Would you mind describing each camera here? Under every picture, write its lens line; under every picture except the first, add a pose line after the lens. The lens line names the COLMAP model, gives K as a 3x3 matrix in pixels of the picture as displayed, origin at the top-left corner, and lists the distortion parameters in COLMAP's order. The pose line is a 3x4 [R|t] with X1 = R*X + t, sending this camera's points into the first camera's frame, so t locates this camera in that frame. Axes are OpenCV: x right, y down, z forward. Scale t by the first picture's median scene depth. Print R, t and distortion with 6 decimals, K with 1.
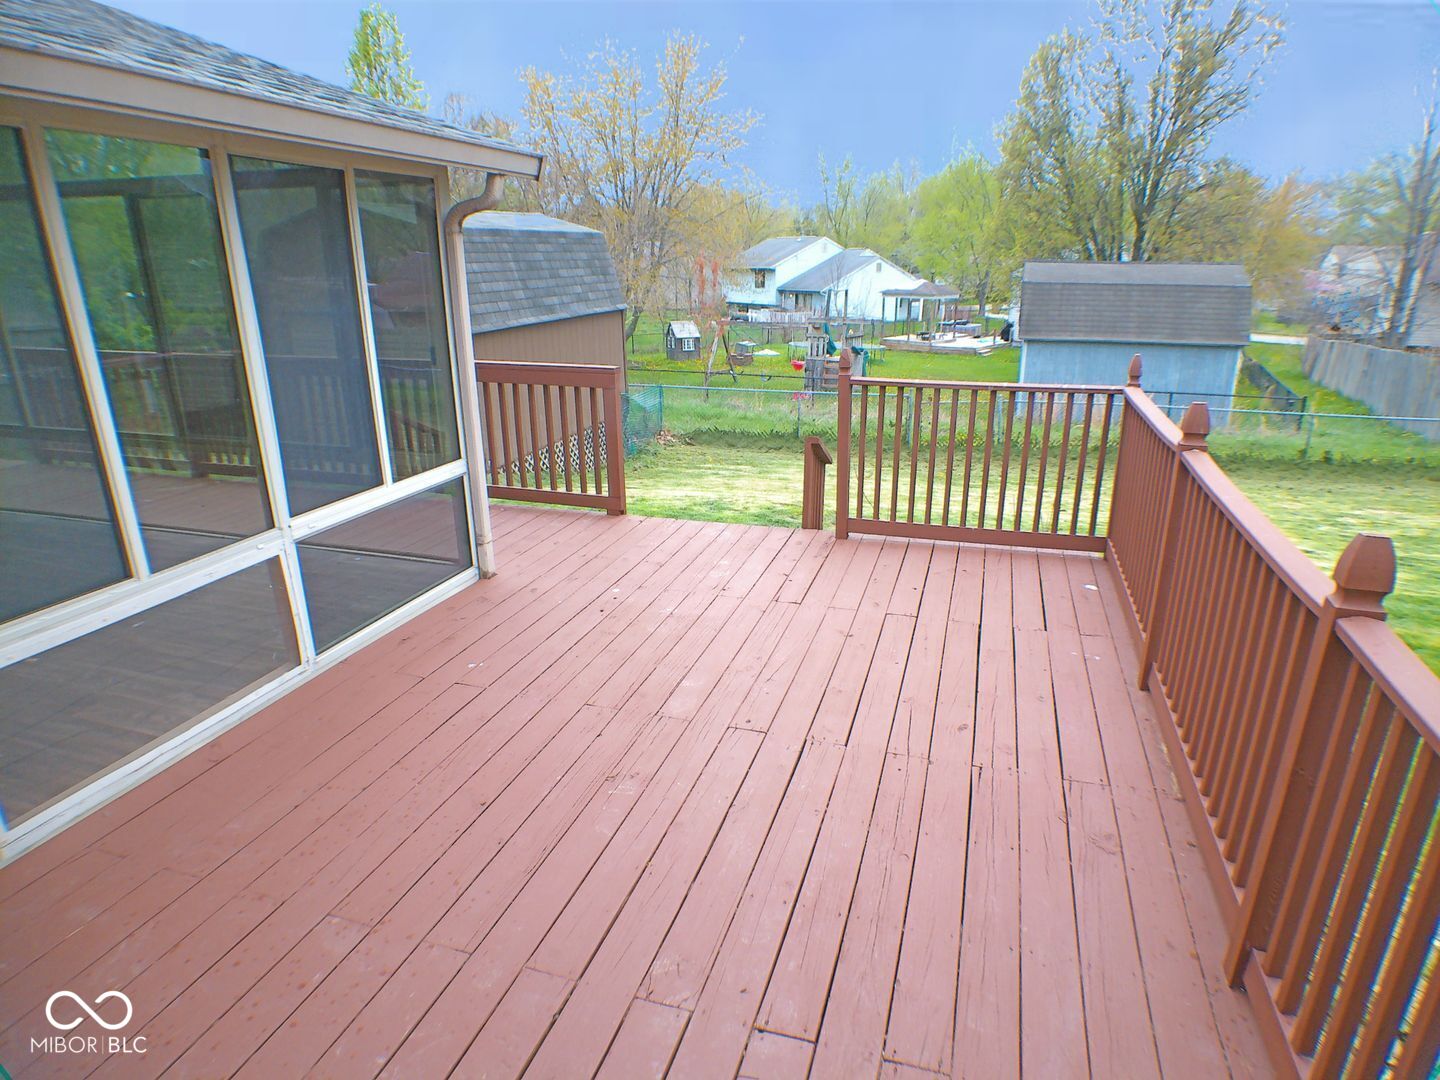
lens RADIAL K [[844.8, 0, 720.0], [0, 844.8, 540.0], [0, 0, 1]] dist [-0.043837, -0.001639]
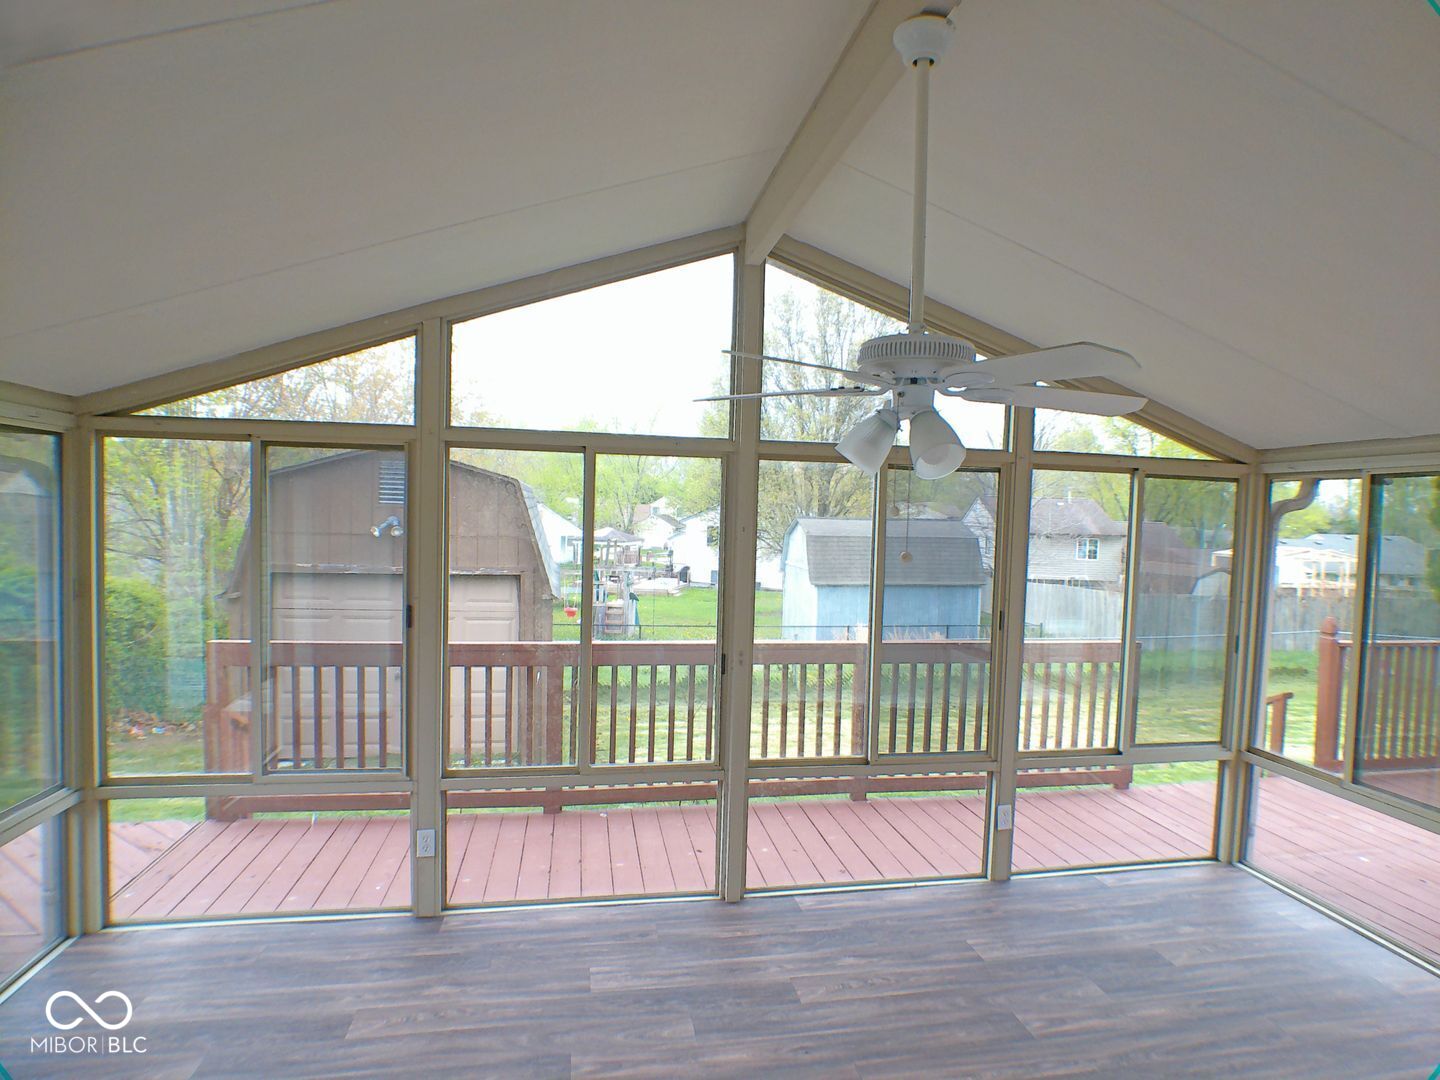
lens RADIAL K [[844.8, 0, 720.0], [0, 844.8, 540.0], [0, 0, 1]] dist [-0.043837, -0.001639]
pose [[0.891014, 0.008290, 0.453901, -0.323330], [0.116664, 0.962073, -0.246585, -0.040840], [-0.438730, 0.272665, 0.856253, 0.091909]]
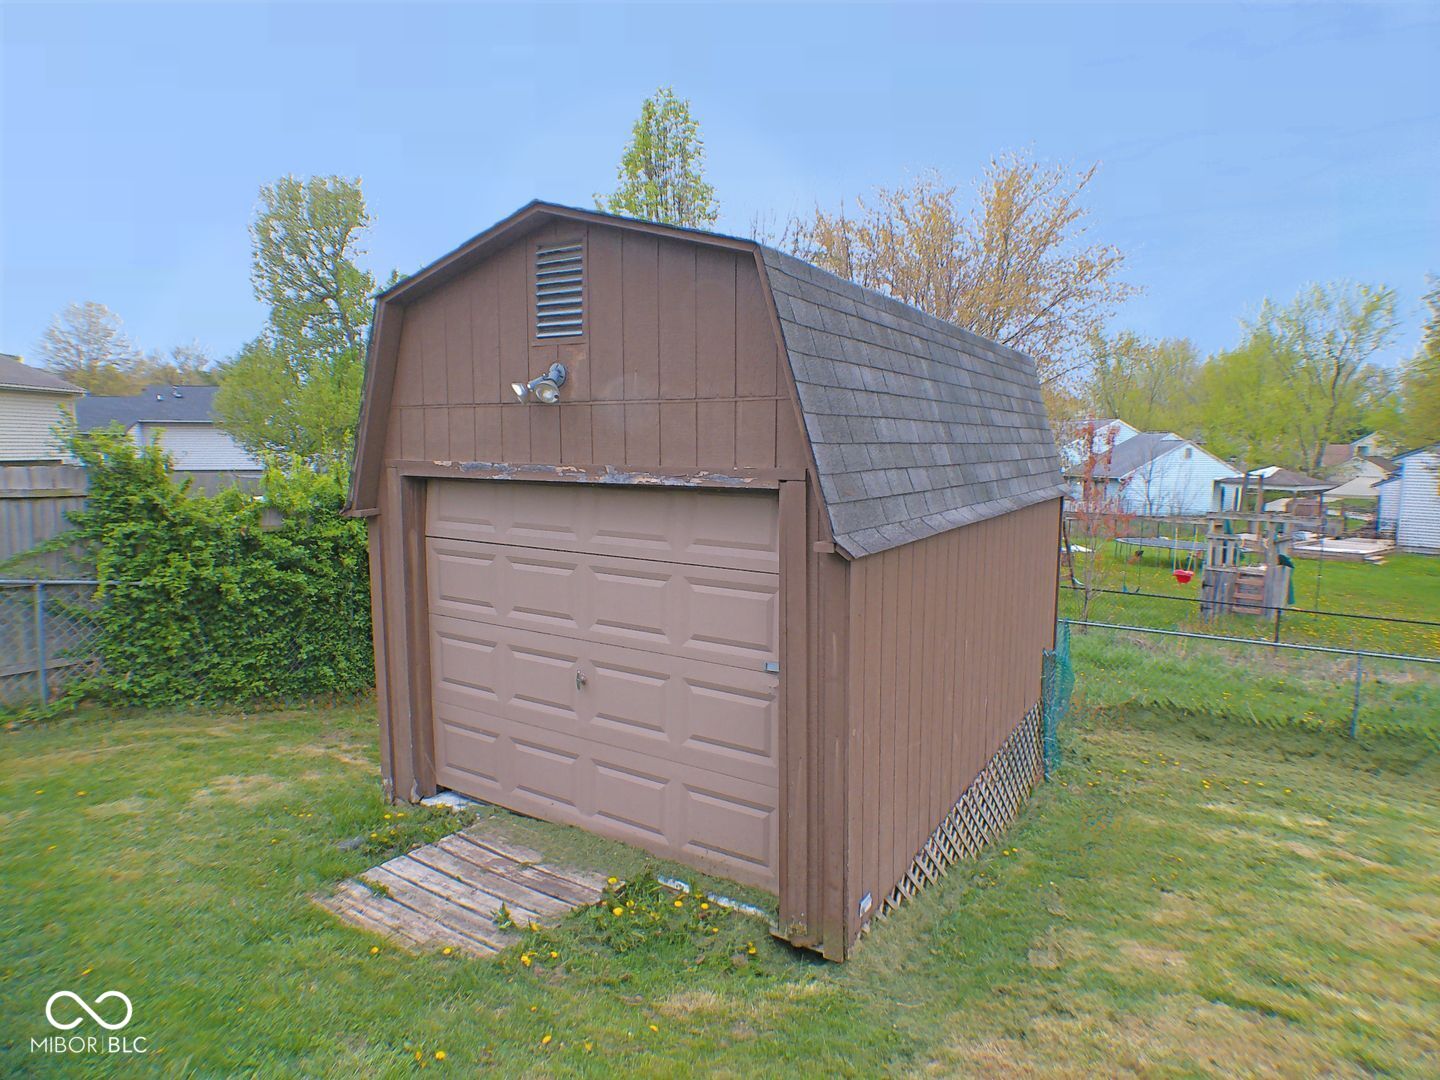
lens RADIAL K [[844.8, 0, 720.0], [0, 844.8, 540.0], [0, 0, 1]] dist [-0.043837, -0.001639]
pose [[0.962754, 0.032760, -0.268388, -0.152735], [-0.088951, 0.975754, -0.199979, -0.103525], [0.255329, 0.216404, 0.942325, 0.385691]]
